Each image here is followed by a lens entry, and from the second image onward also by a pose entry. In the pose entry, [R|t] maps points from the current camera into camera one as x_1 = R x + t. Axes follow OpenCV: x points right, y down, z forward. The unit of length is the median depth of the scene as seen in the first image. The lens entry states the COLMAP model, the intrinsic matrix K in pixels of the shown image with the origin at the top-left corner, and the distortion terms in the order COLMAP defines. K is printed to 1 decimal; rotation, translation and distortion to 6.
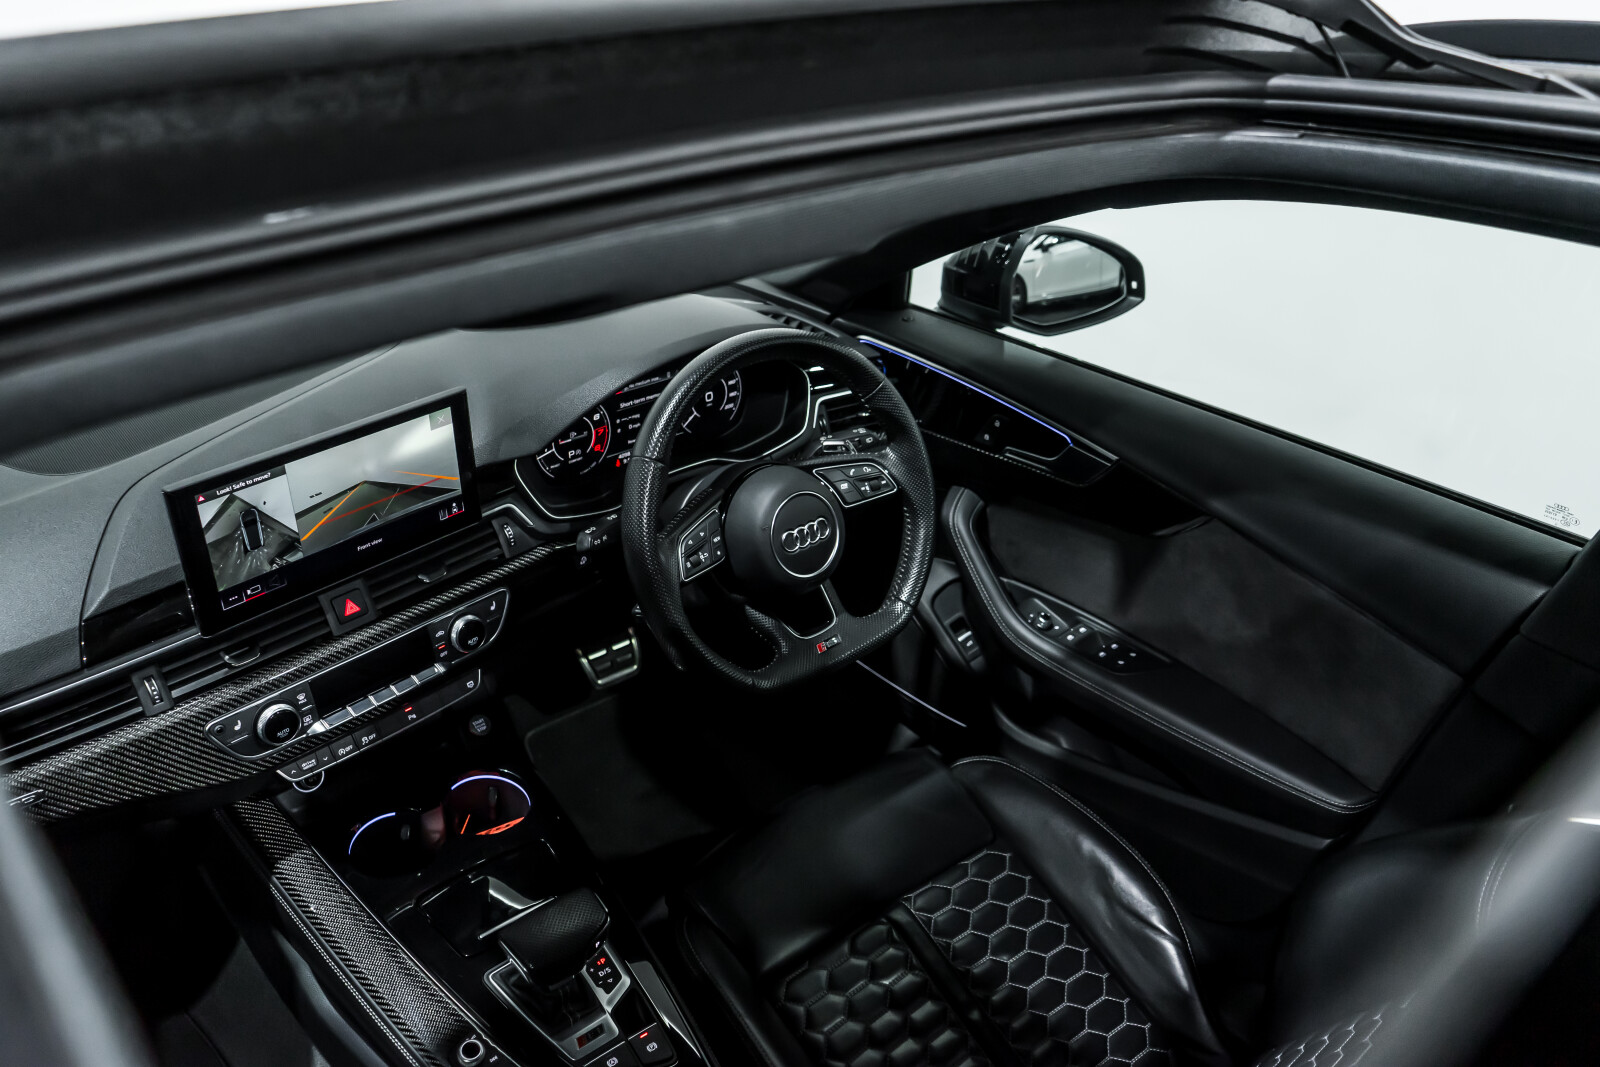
lens RADIAL K [[1286.3, 0, 800.0], [0, 1286.3, 533.5], [0, 0, 1]] dist [-0.017140, 0.004081]
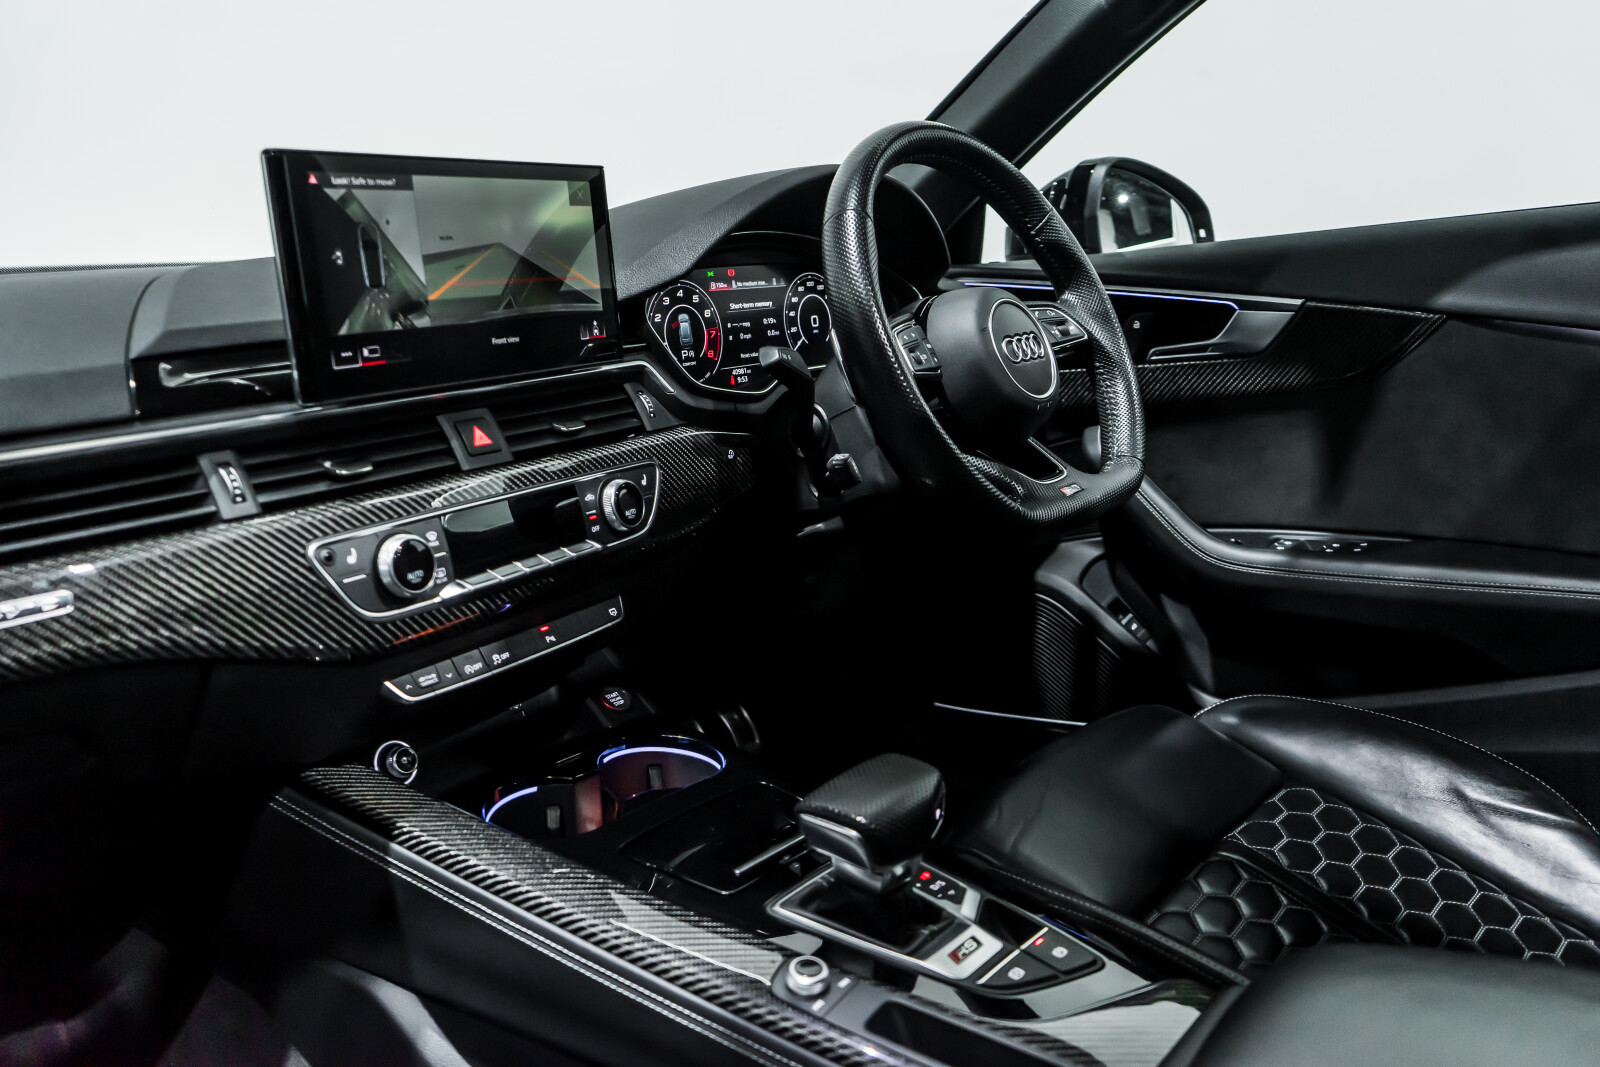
lens RADIAL K [[1286.3, 0, 800.0], [0, 1286.3, 533.5], [0, 0, 1]] dist [-0.017140, 0.004081]
pose [[0.977563, -0.125794, 0.168955, -0.299289], [0.174291, 0.933482, -0.313424, 0.356287], [-0.118289, 0.335839, 0.934462, 0.326608]]
